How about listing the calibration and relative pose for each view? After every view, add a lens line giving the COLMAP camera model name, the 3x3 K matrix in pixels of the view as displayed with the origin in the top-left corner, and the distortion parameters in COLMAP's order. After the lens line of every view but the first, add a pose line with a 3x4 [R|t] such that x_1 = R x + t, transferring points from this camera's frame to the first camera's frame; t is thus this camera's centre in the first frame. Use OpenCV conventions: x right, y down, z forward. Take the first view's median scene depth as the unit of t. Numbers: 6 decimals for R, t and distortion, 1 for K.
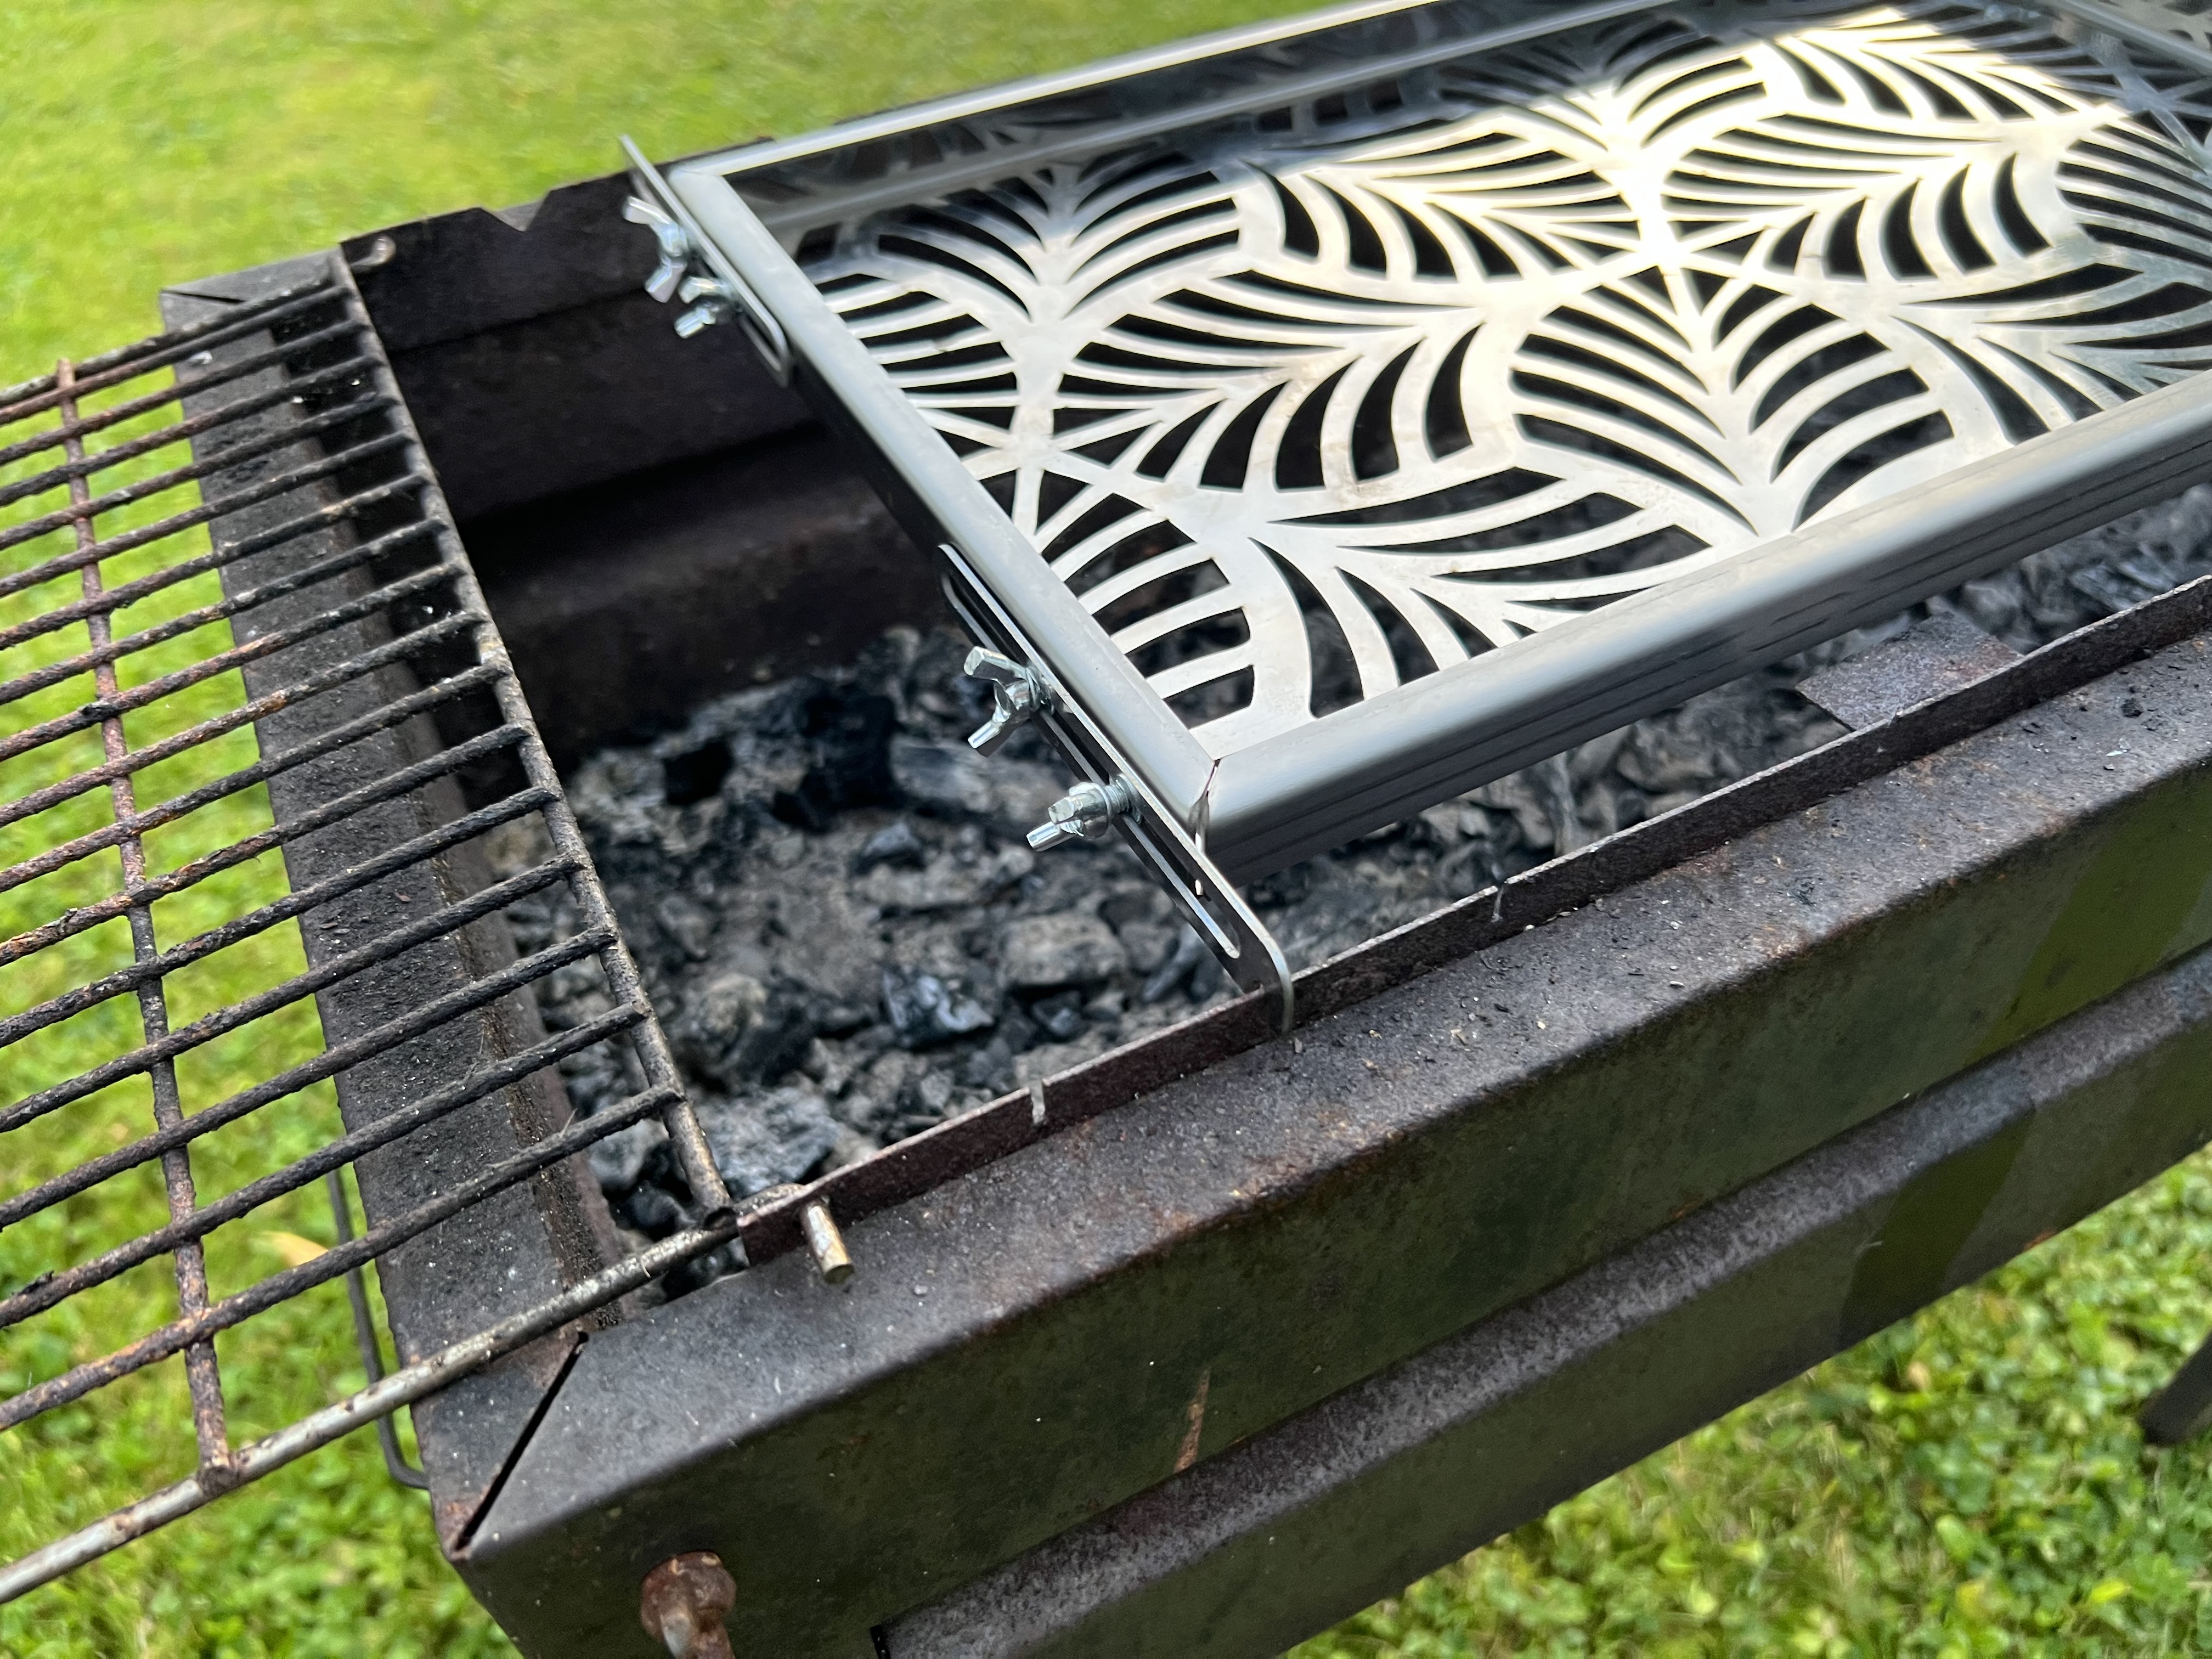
lens RADIAL K [[1705.3, 0, 1096.1], [0, 1705.3, 840.7], [0, 0, 1]] dist [0.082447, -0.110412]
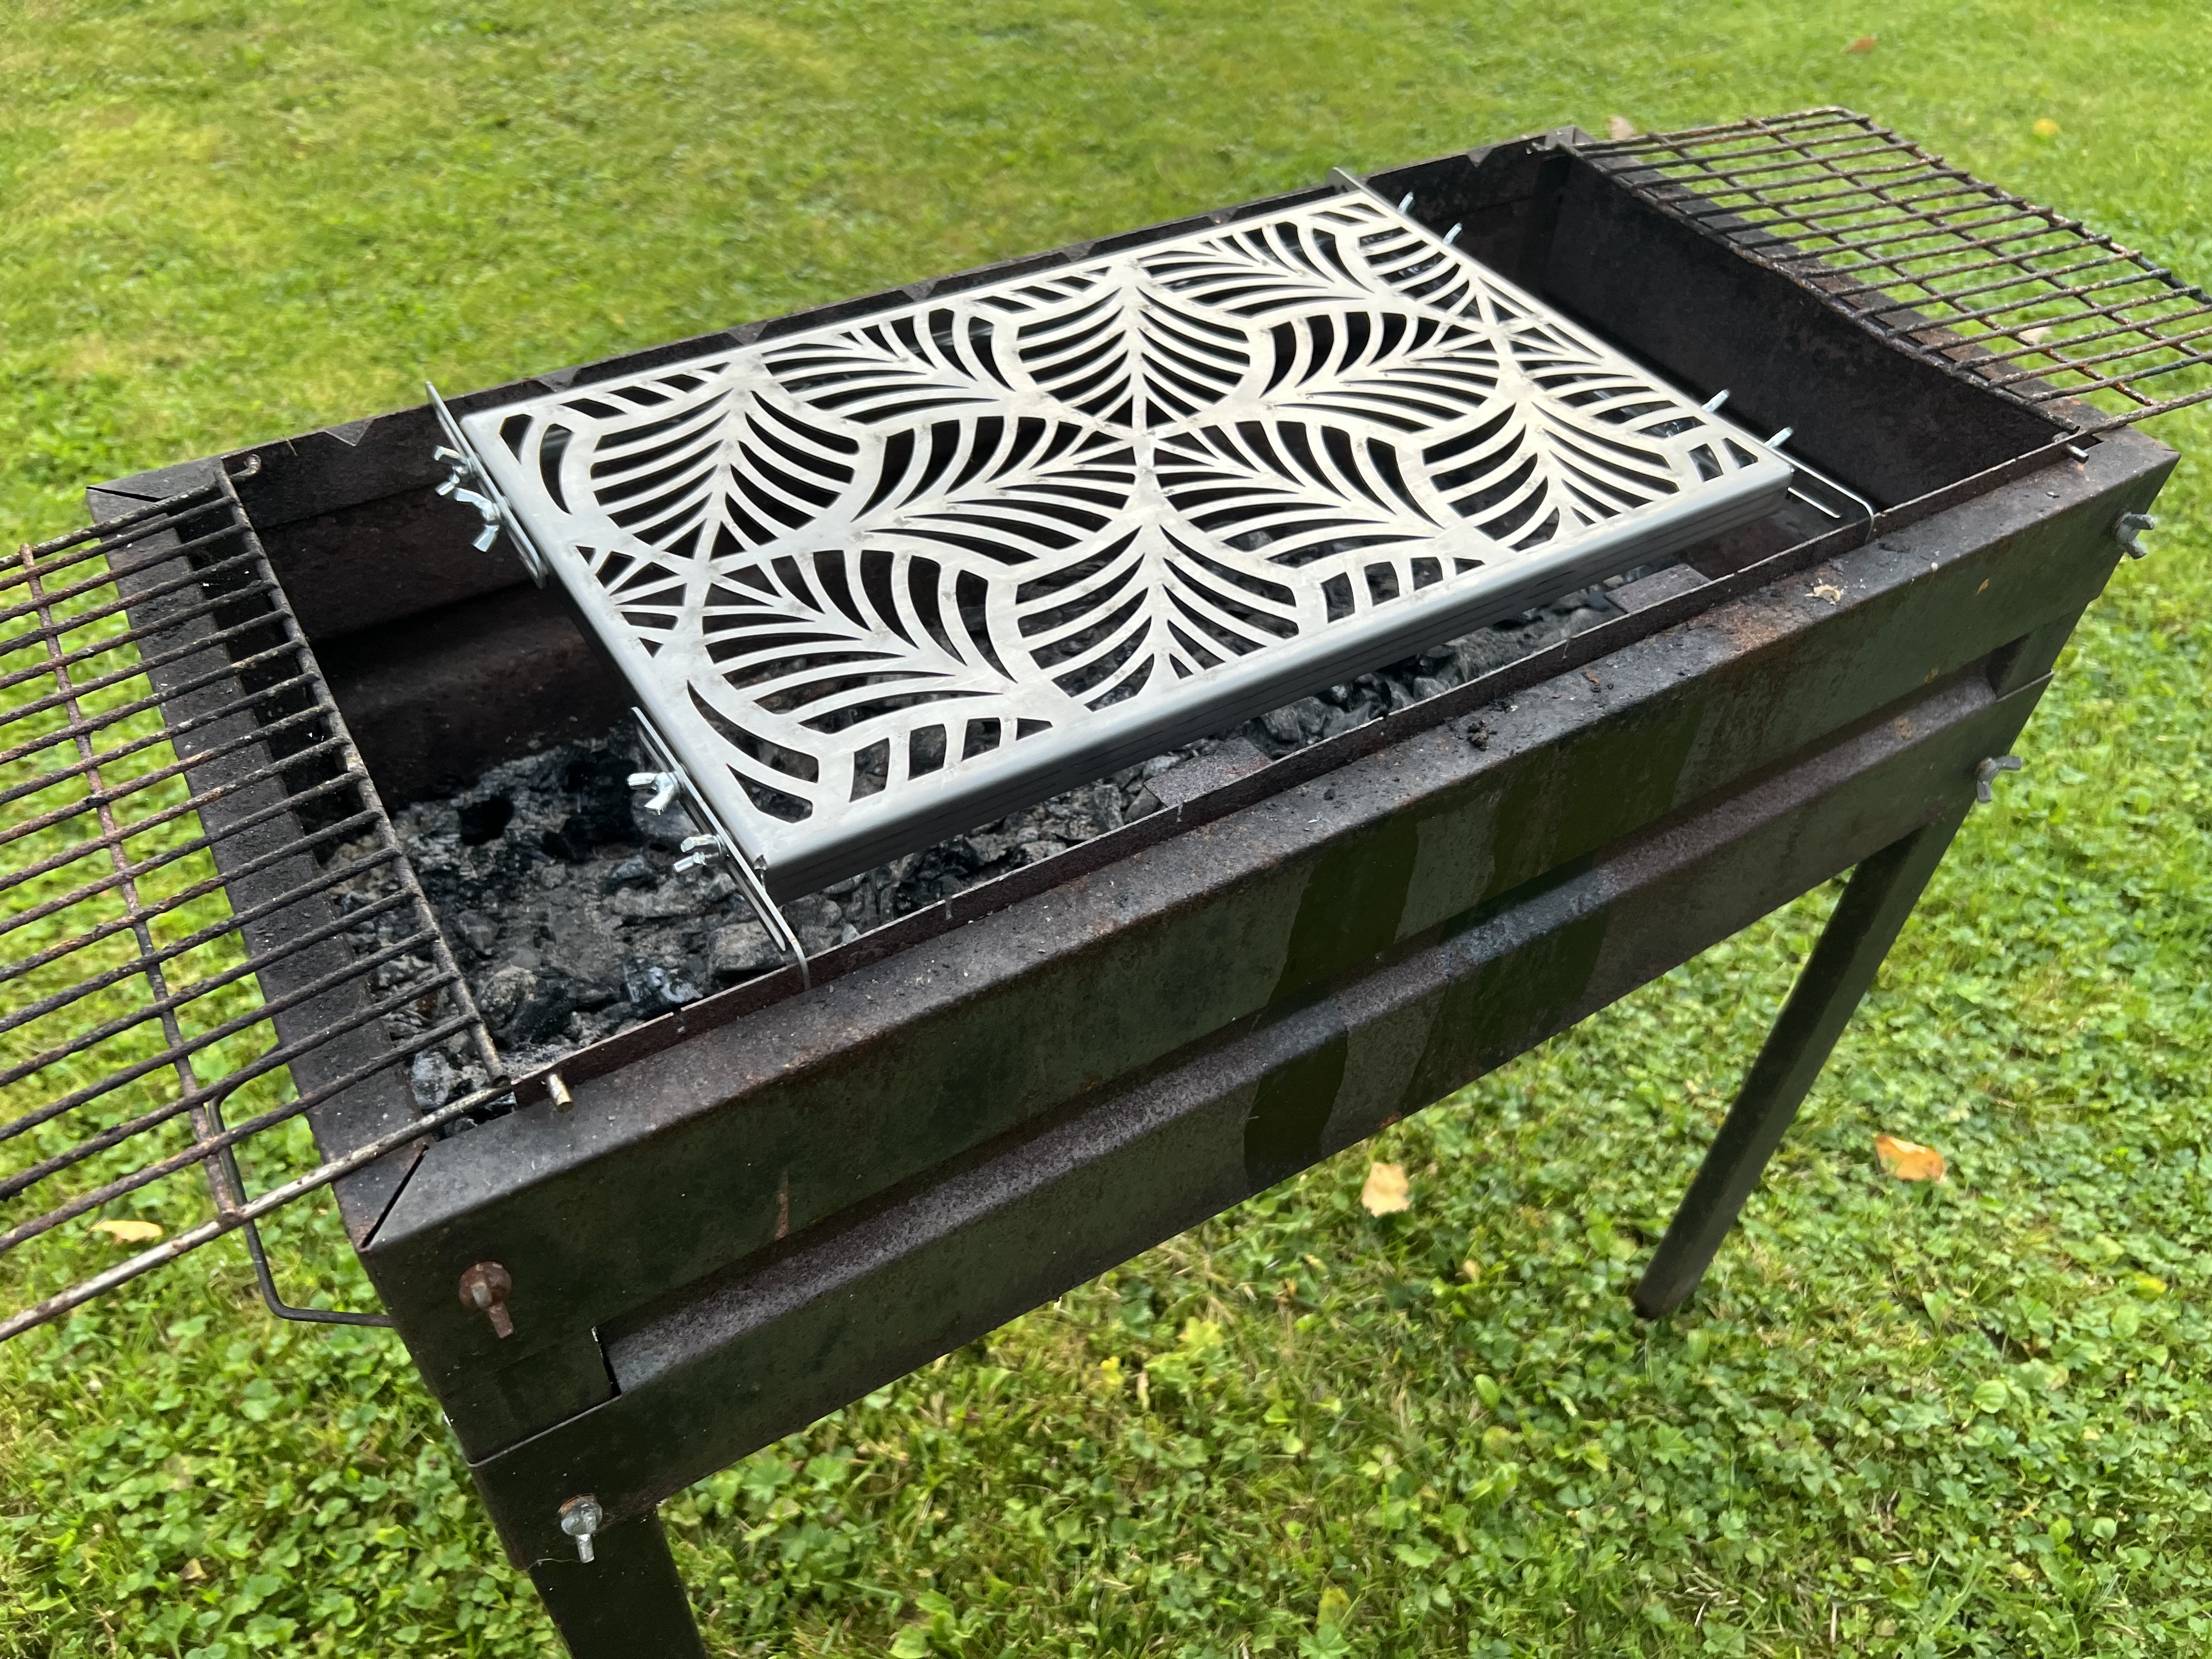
lens RADIAL K [[1705.3, 0, 1096.1], [0, 1705.3, 840.7], [0, 0, 1]] dist [0.082447, -0.110412]
pose [[0.993474, -0.009301, 0.113681, 0.103887], [0.009813, 0.999944, -0.003944, -0.014989], [-0.113638, 0.005034, 0.993509, -0.454582]]
